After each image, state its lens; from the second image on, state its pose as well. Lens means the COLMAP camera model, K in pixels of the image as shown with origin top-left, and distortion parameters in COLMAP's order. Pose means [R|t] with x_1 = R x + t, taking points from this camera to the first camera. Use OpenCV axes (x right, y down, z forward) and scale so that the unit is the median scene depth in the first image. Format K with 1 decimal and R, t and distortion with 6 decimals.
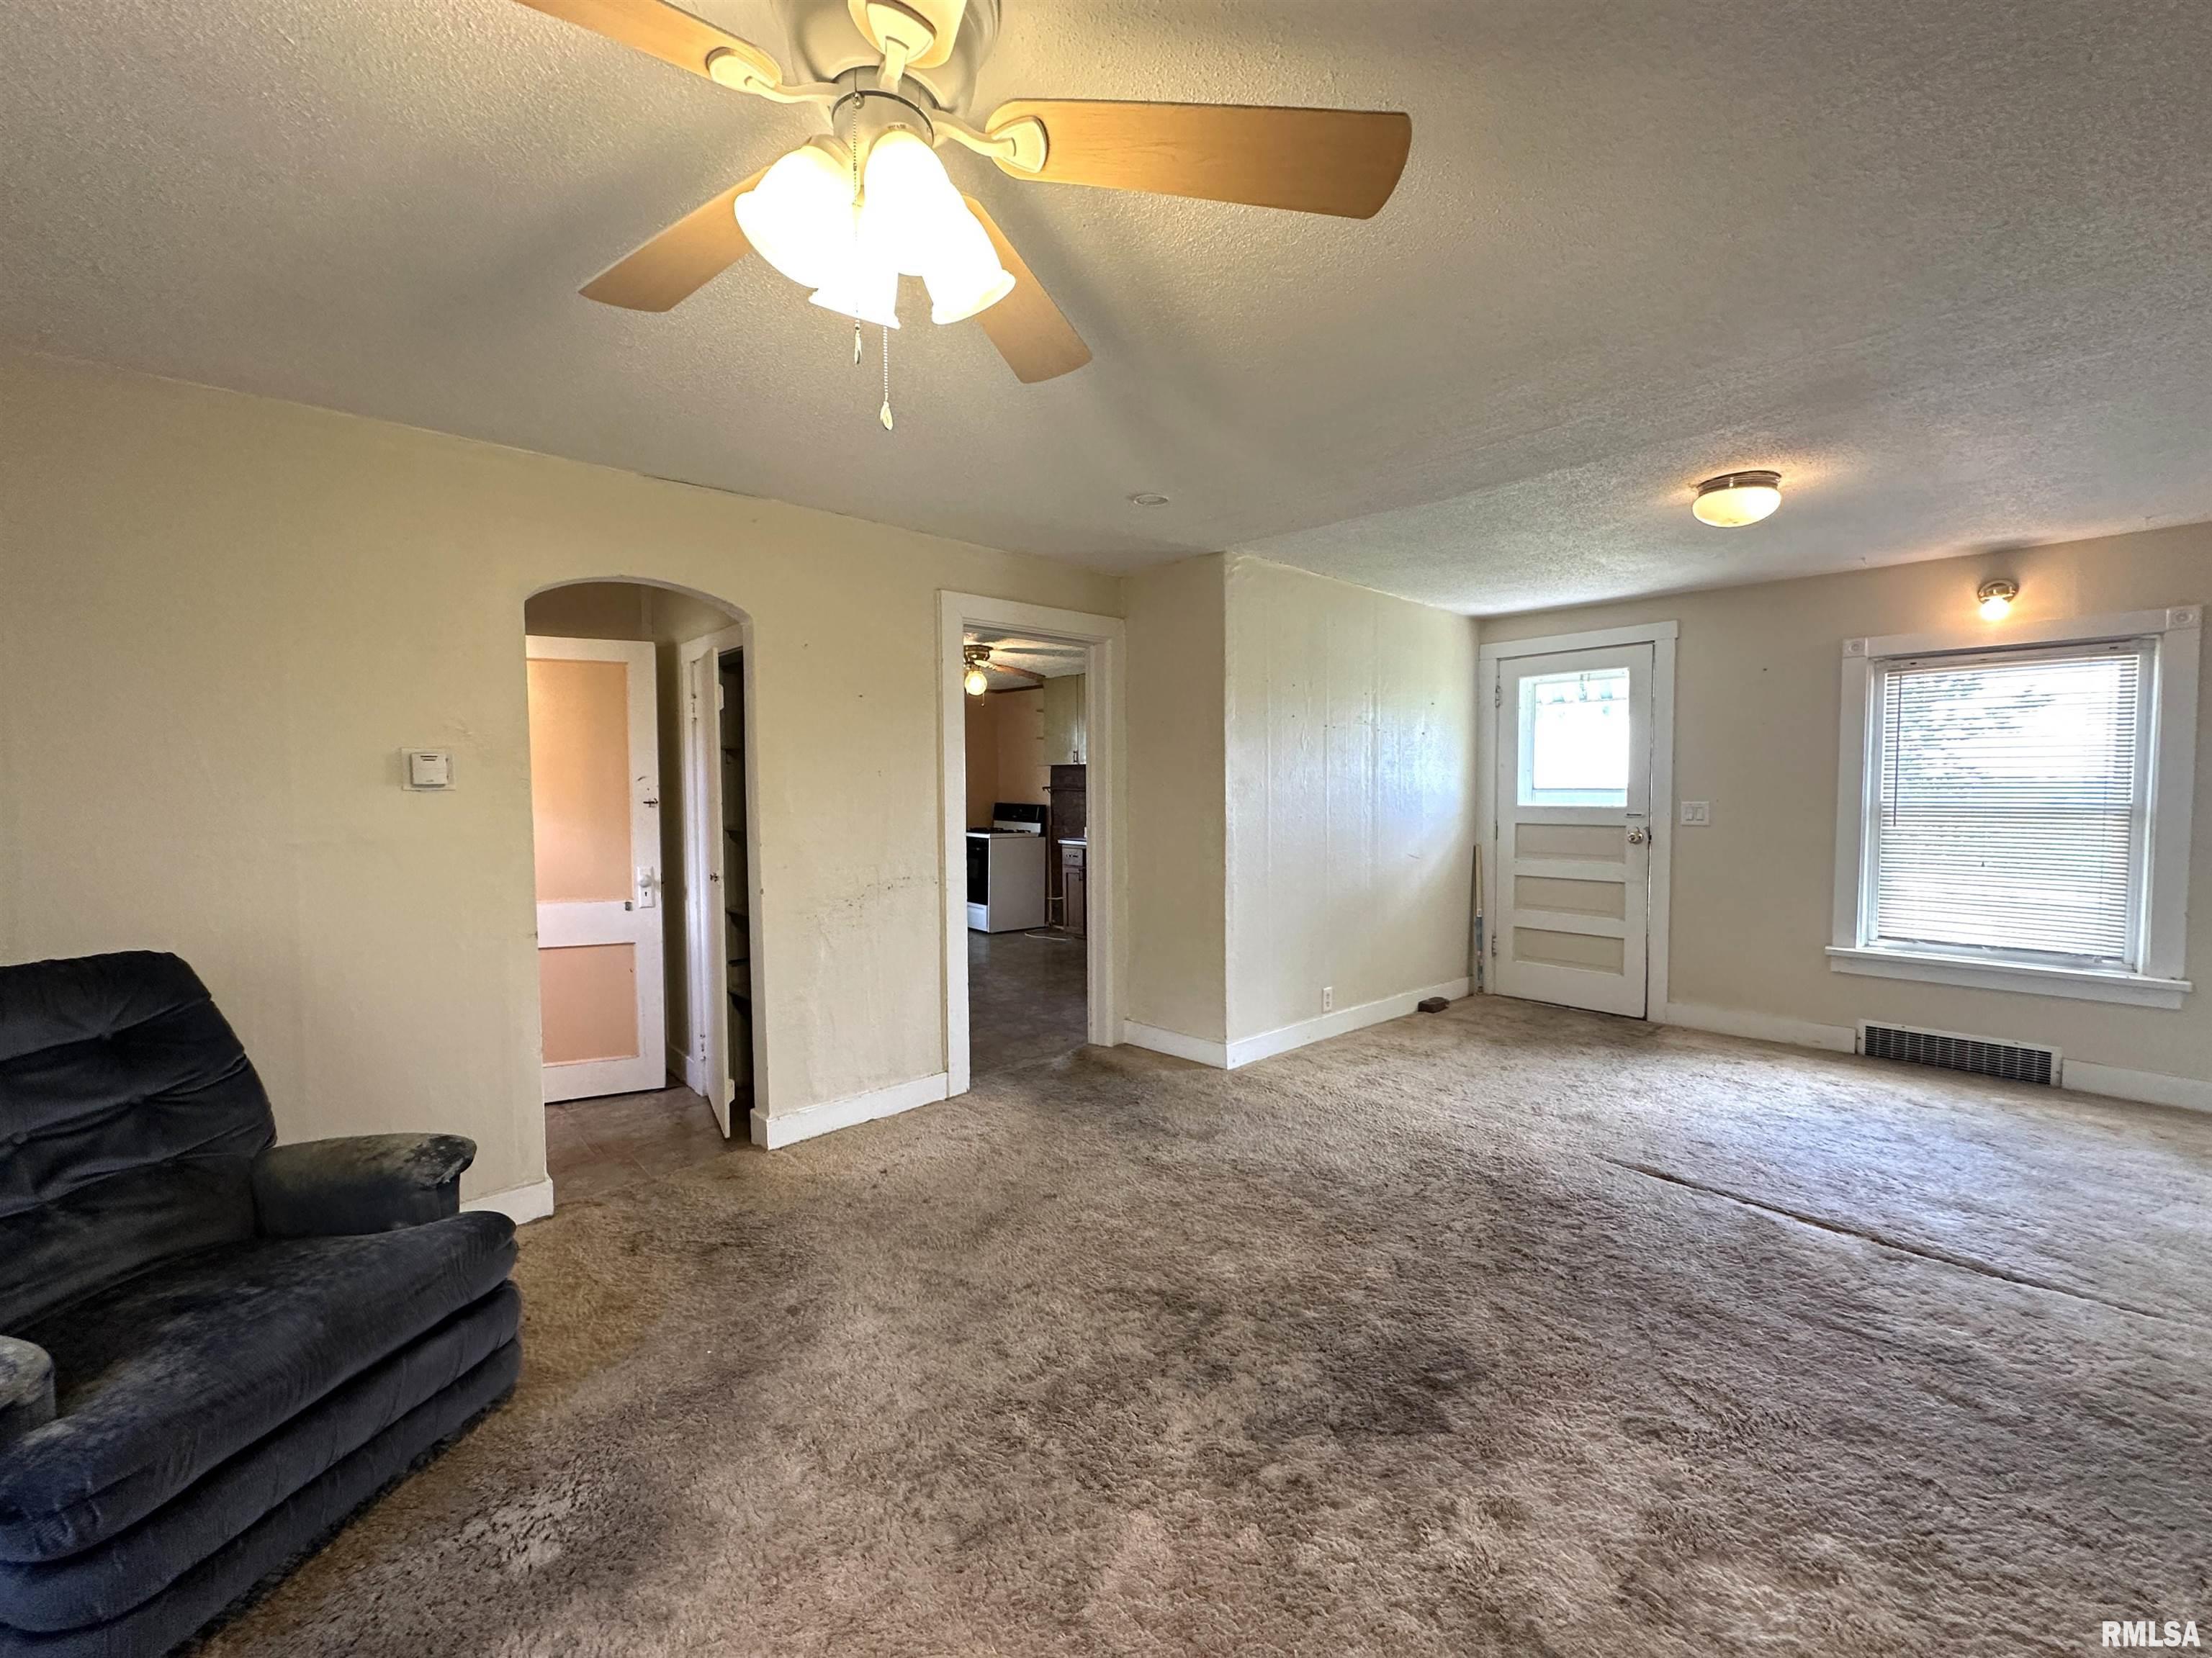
lens RADIAL K [[874.8, 0, 1125.0], [0, 874.8, 825.5], [0, 0, 1]] dist [0.000529, -0.002339]
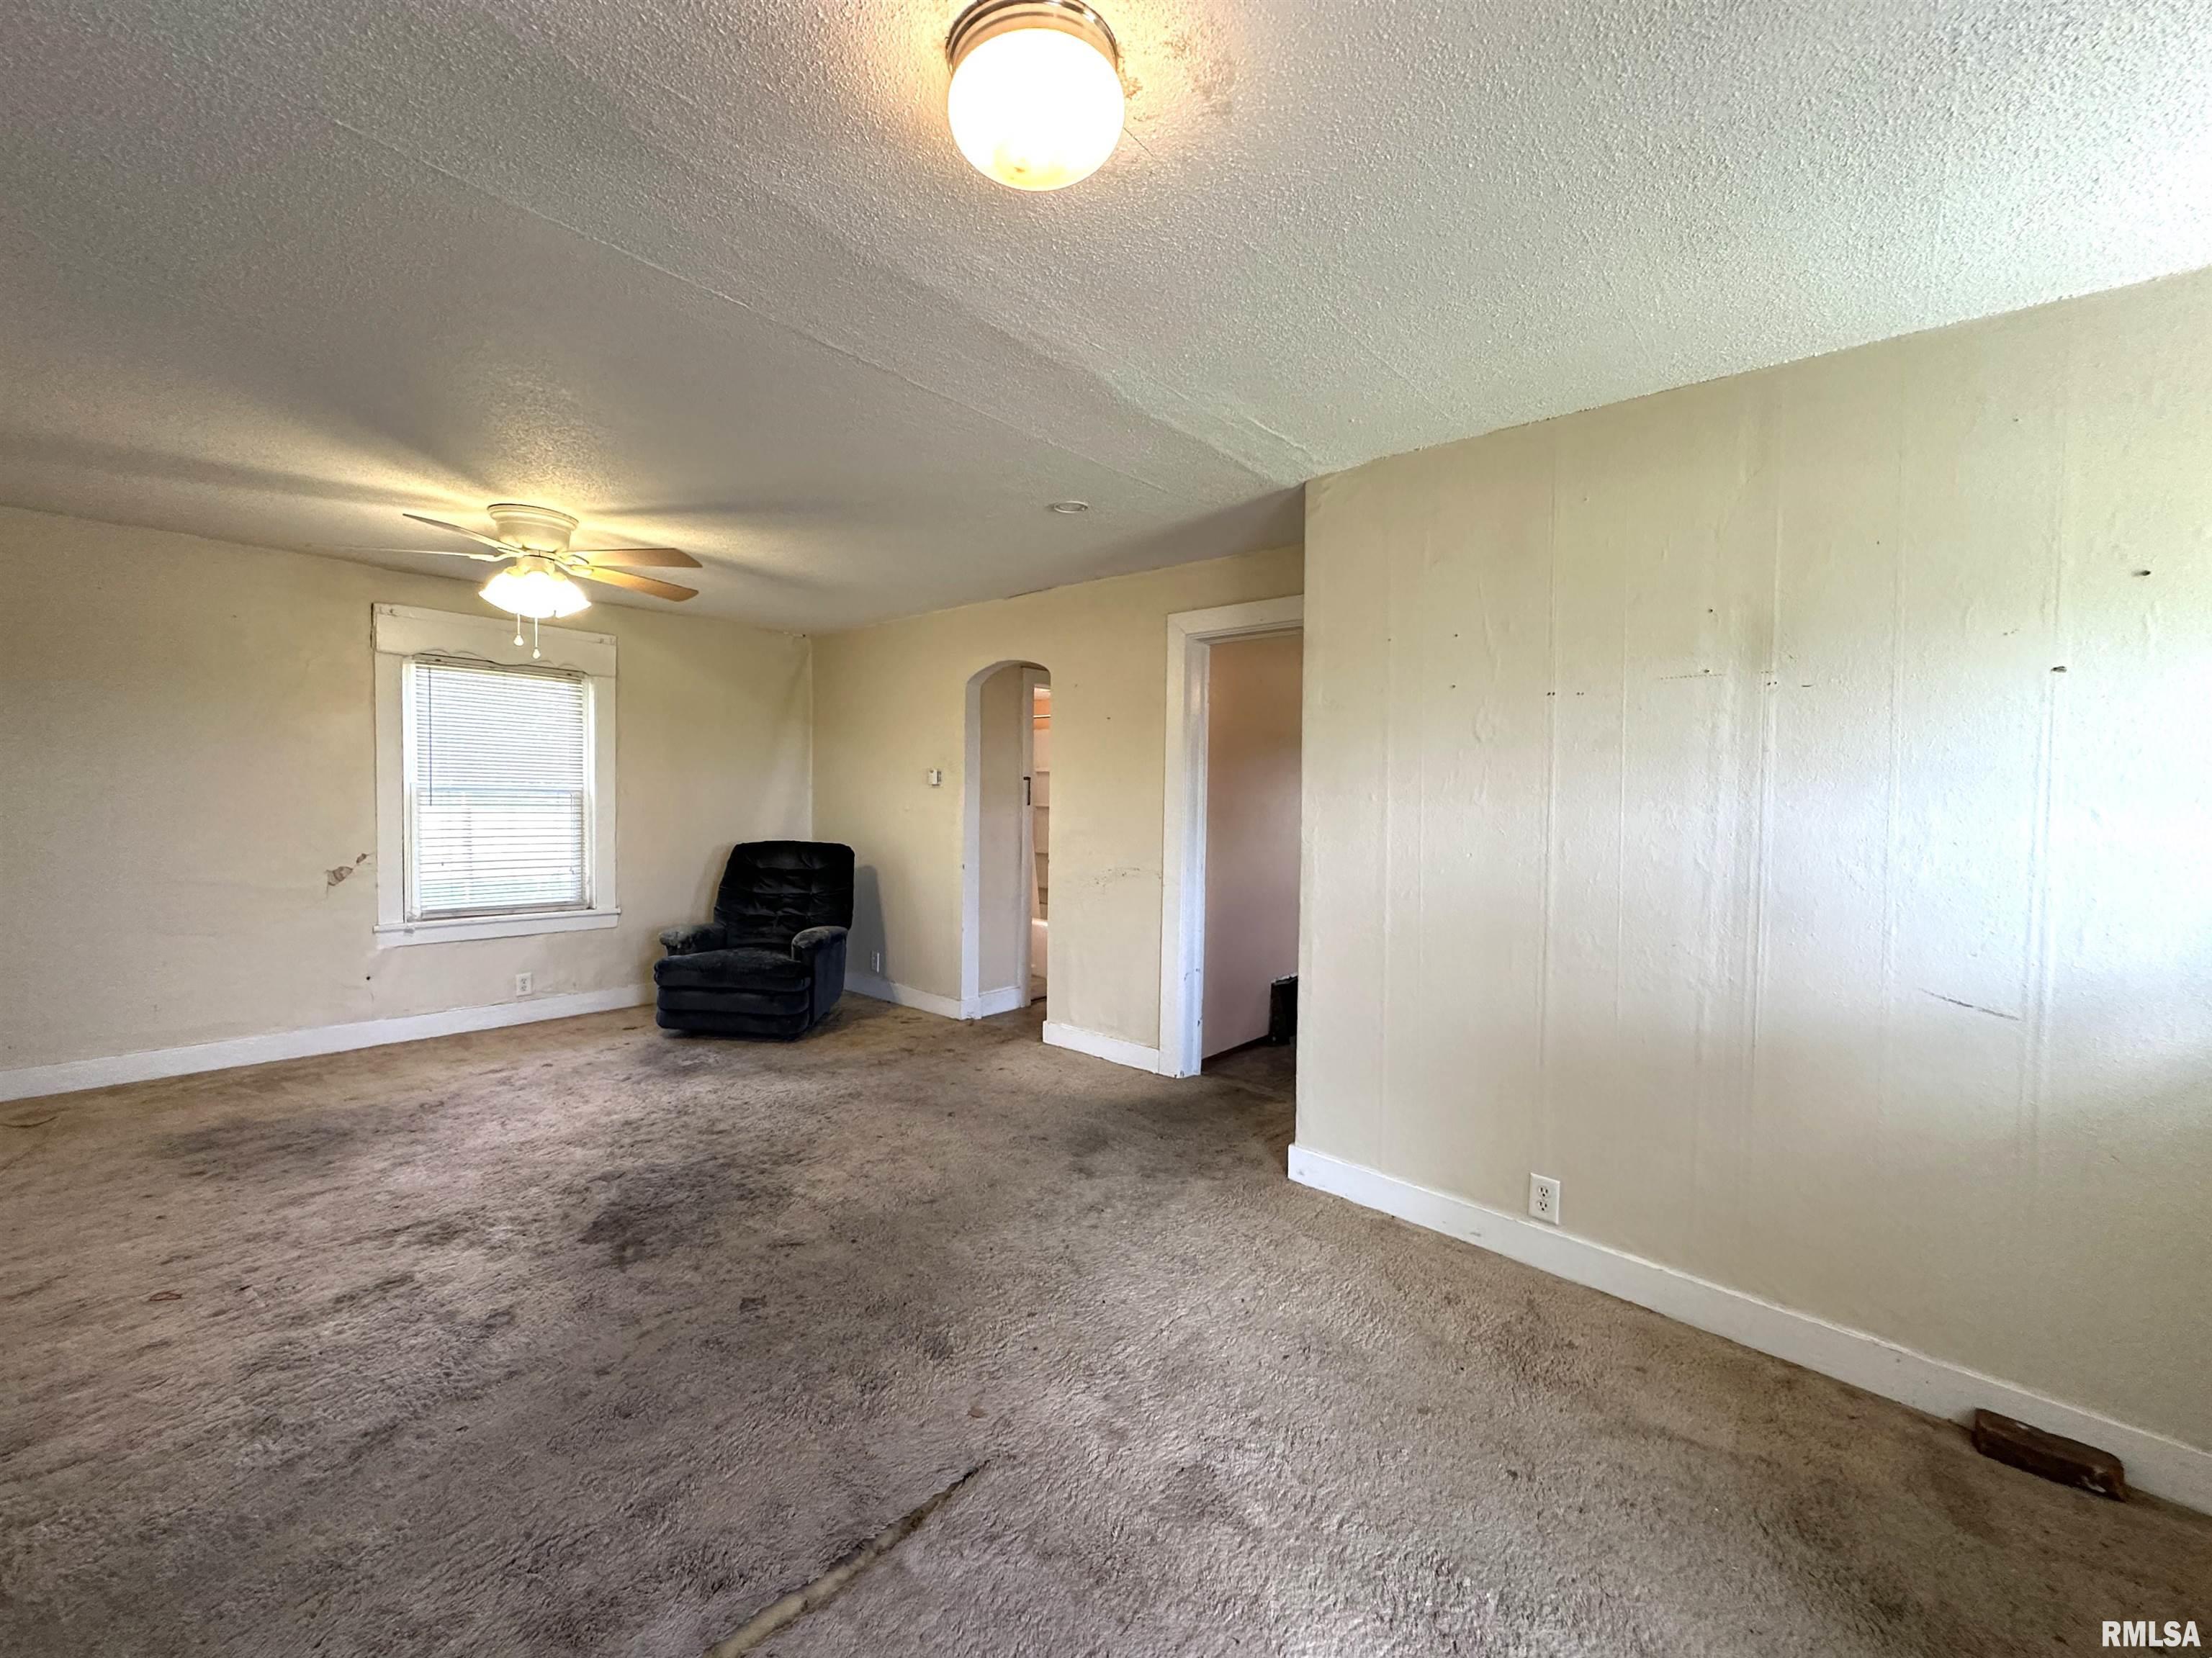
lens RADIAL K [[874.8, 0, 1125.0], [0, 874.8, 825.5], [0, 0, 1]] dist [0.000529, -0.002339]
pose [[0.115668, 0.044049, -0.992311, 0.930010], [-0.066009, 0.997149, 0.036570, -0.046706], [0.991092, 0.061272, 0.118246, 0.837458]]
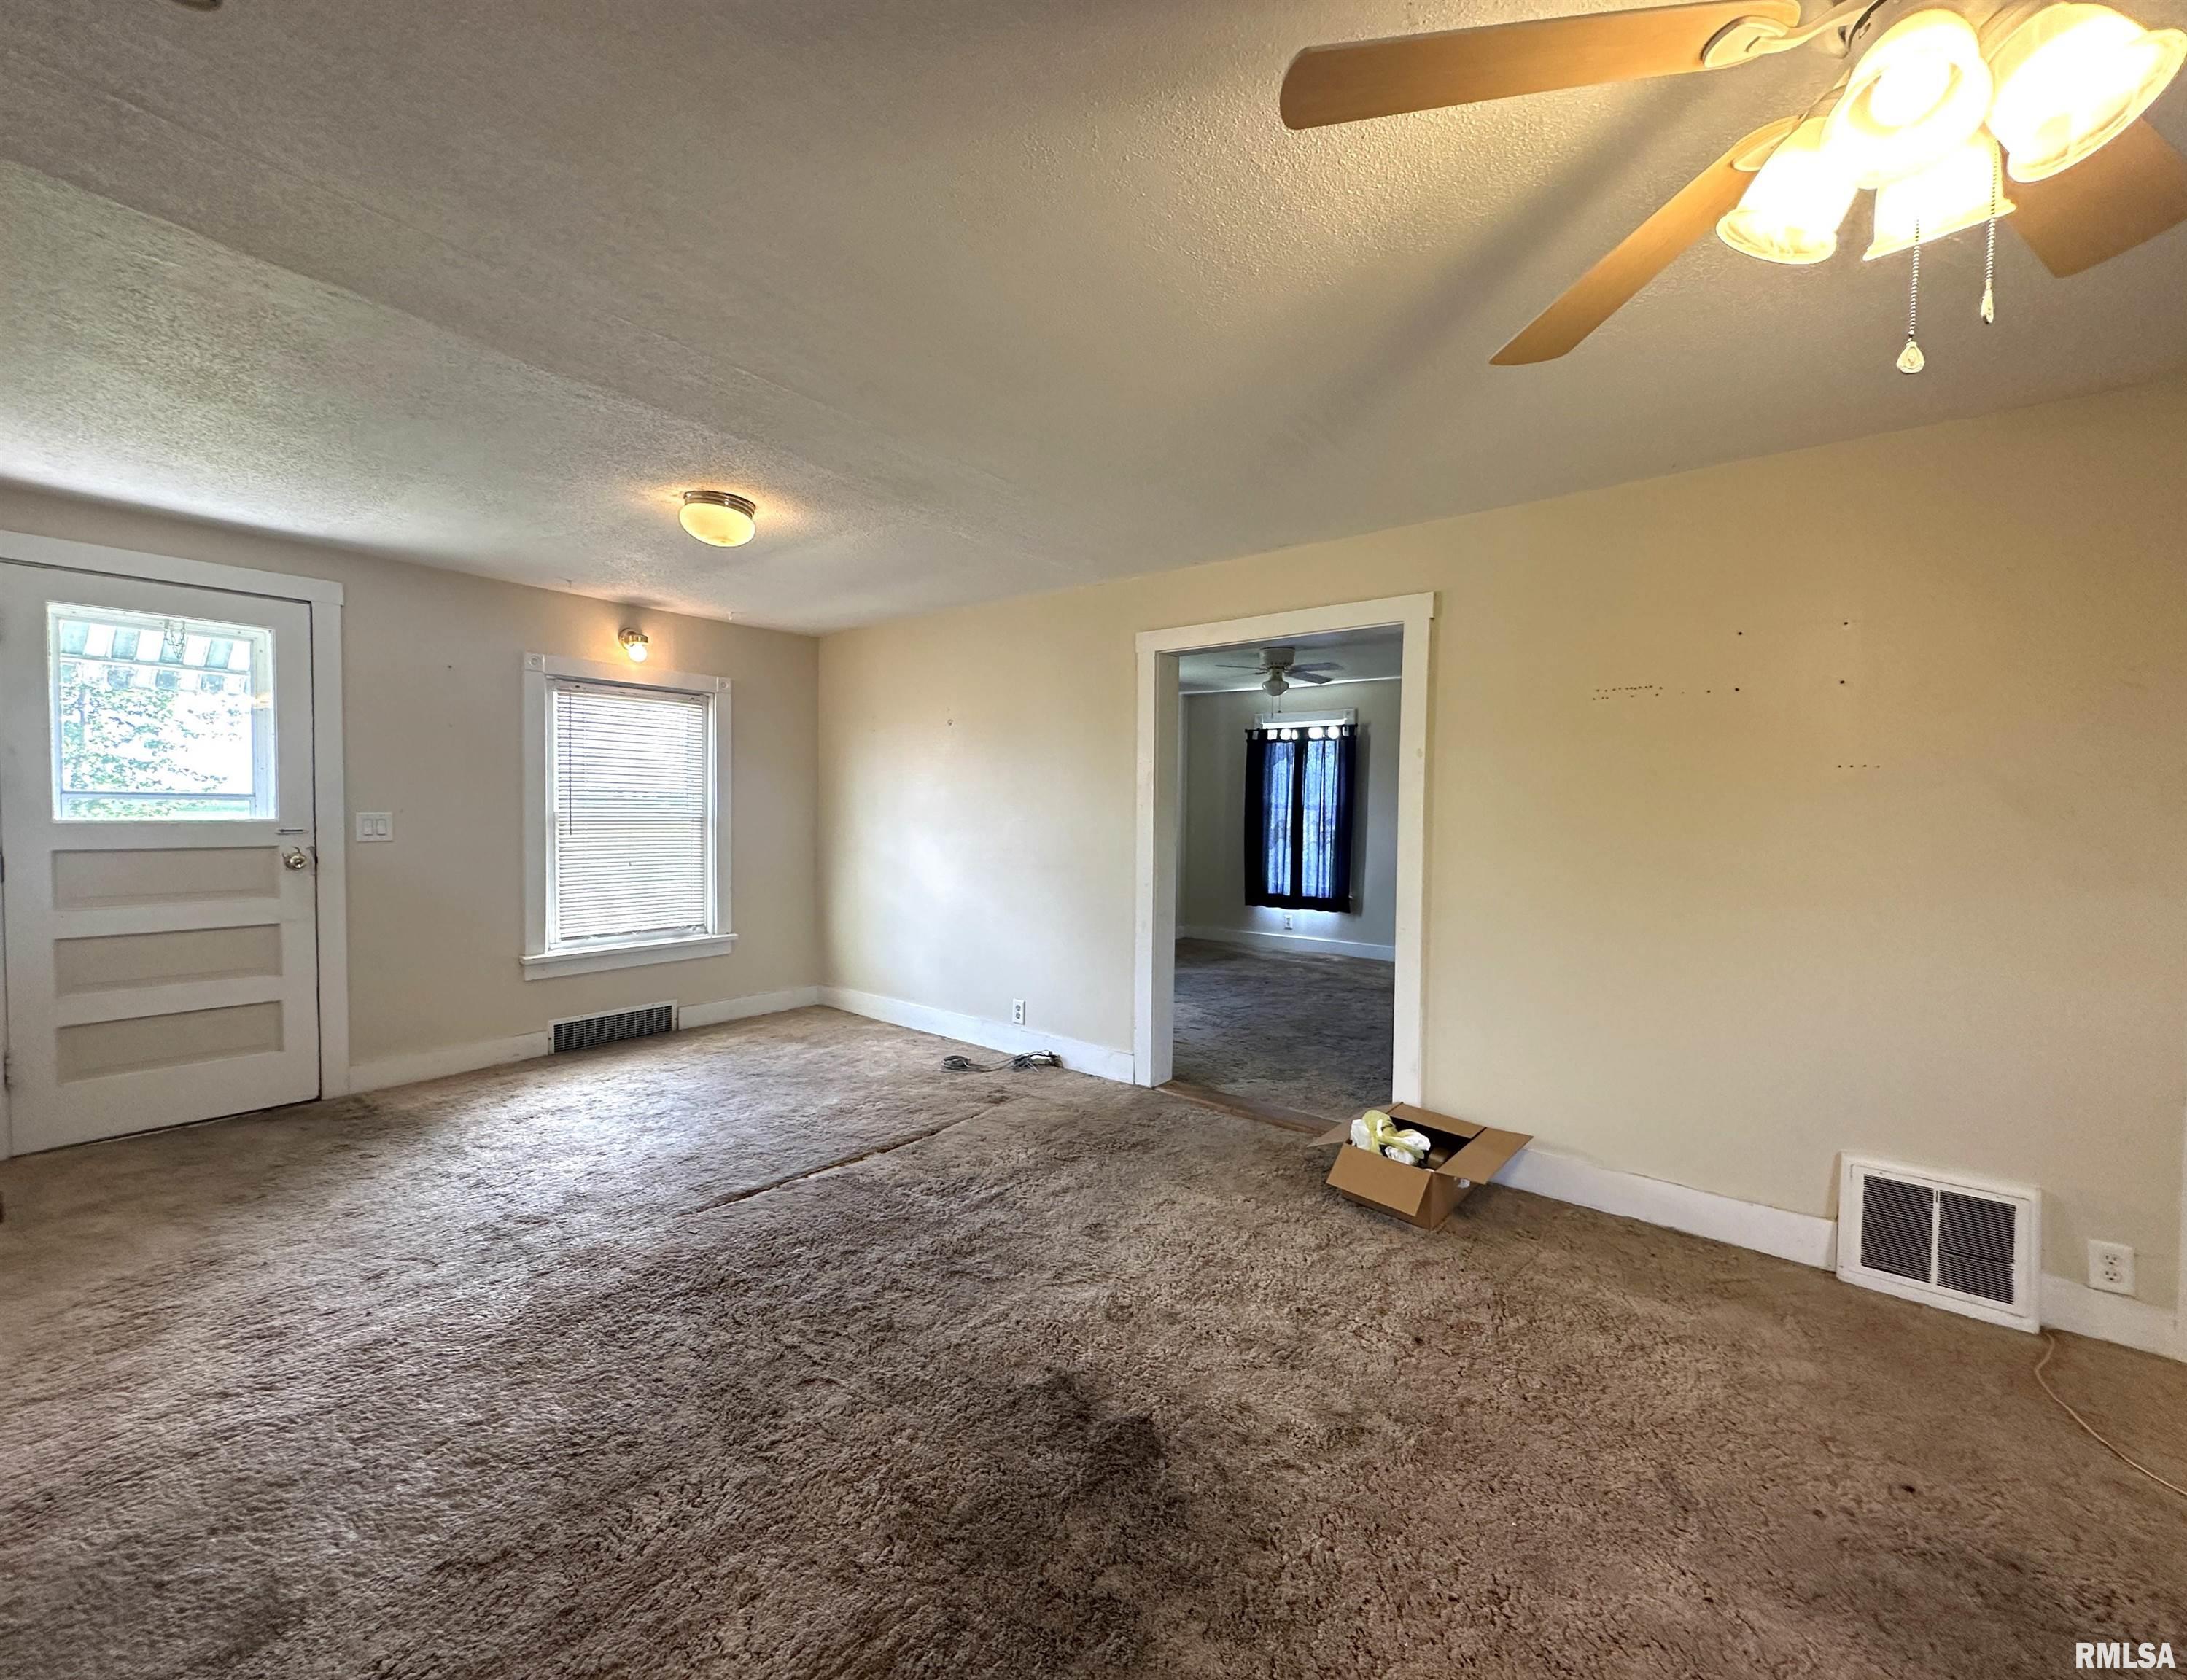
lens RADIAL K [[891.3, 0, 1057.9], [0, 891.3, 840.2], [0, 0, 1]] dist [-0.000748, 0.000201]
pose [[-0.109071, -0.034395, 0.993439, -0.328052], [0.026863, 0.998934, 0.037535, -0.020783], [-0.993671, 0.030780, -0.108031, 0.603074]]
